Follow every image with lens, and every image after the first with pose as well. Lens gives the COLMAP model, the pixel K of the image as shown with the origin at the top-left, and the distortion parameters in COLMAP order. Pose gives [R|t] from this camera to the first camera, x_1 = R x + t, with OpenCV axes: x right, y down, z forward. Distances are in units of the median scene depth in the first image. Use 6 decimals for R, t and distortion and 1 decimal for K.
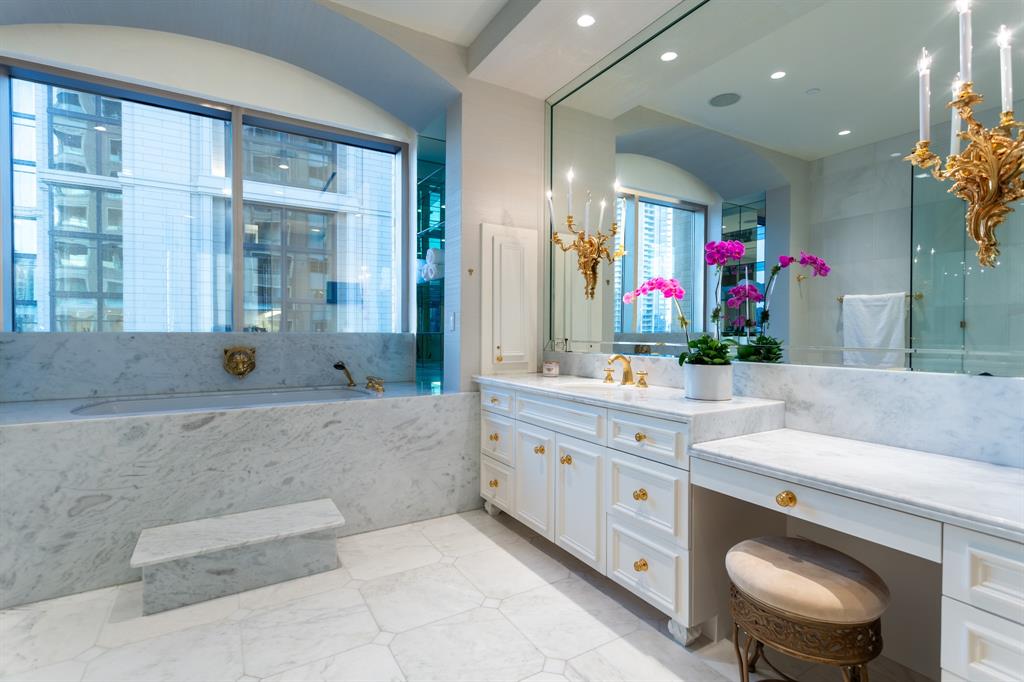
lens RADIAL K [[489.7, 0, 515.5], [0, 489.7, 336.8], [0, 0, 1]] dist [0.004852, 0.000618]
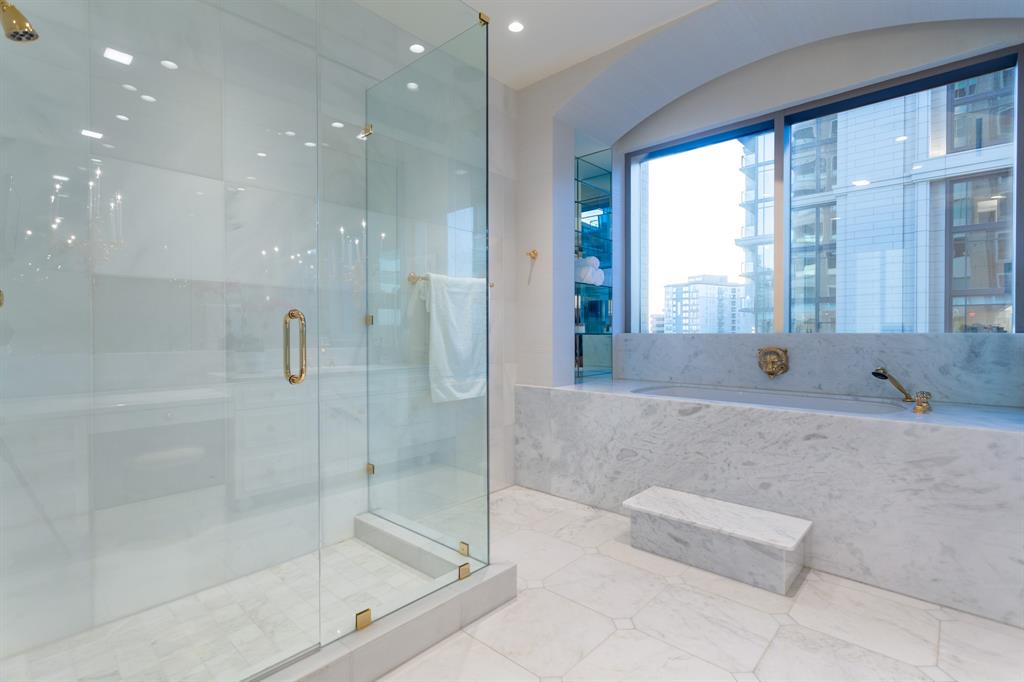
lens RADIAL K [[489.7, 0, 515.5], [0, 489.7, 336.8], [0, 0, 1]] dist [0.004852, 0.000618]
pose [[0.276338, 0.004838, -0.961048, 0.319634], [-0.006596, 0.999973, 0.003137, -0.001609], [0.961038, 0.005472, 0.276363, 0.242346]]
